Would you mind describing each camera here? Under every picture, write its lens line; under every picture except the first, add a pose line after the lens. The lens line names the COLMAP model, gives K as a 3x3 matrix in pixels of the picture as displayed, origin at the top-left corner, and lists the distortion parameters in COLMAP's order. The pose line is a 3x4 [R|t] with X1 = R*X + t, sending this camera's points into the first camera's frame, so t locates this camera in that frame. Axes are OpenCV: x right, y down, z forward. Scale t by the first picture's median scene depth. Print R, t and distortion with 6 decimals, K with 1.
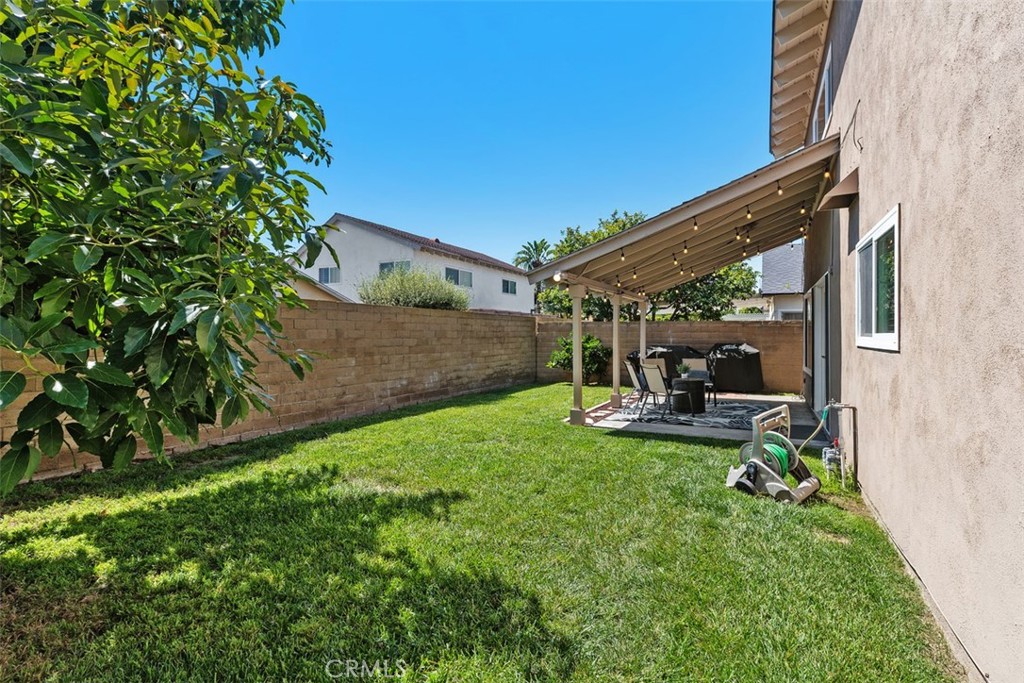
lens RADIAL K [[496.1, 0, 511.8], [0, 496.1, 338.7], [0, 0, 1]] dist [0.002026, -0.000319]
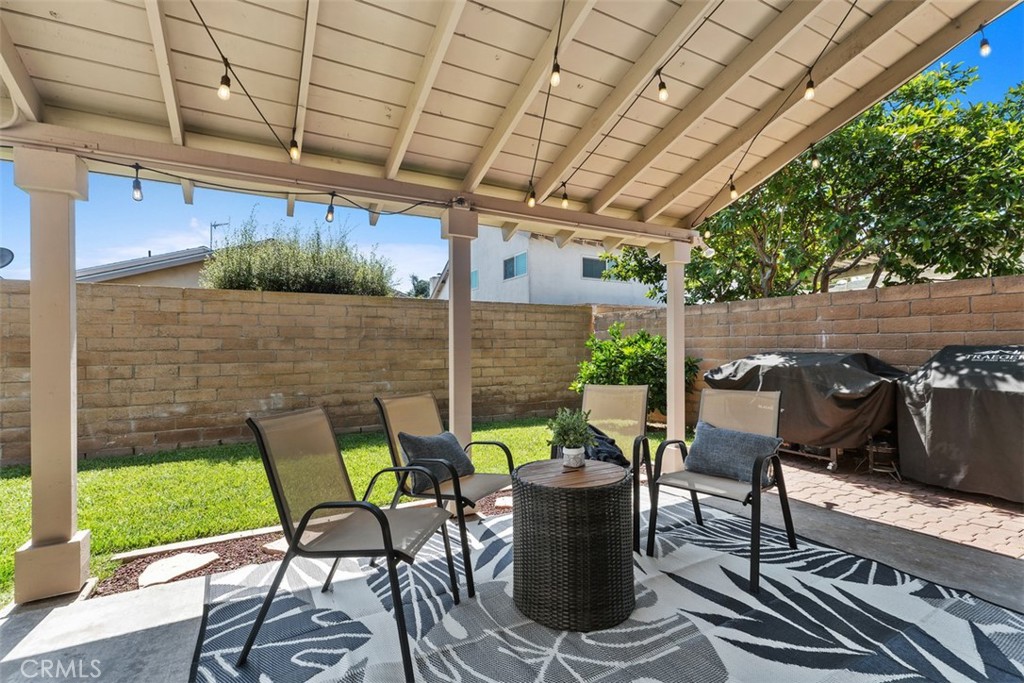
lens RADIAL K [[466.5, 0, 513.5], [0, 466.5, 341.6], [0, 0, 1]] dist [0.008632, -0.001806]
pose [[0.836189, -0.014419, -0.548251, 0.418966], [0.003391, 0.999771, -0.021122, 0.016478], [0.548430, 0.015803, 0.836047, 0.686364]]
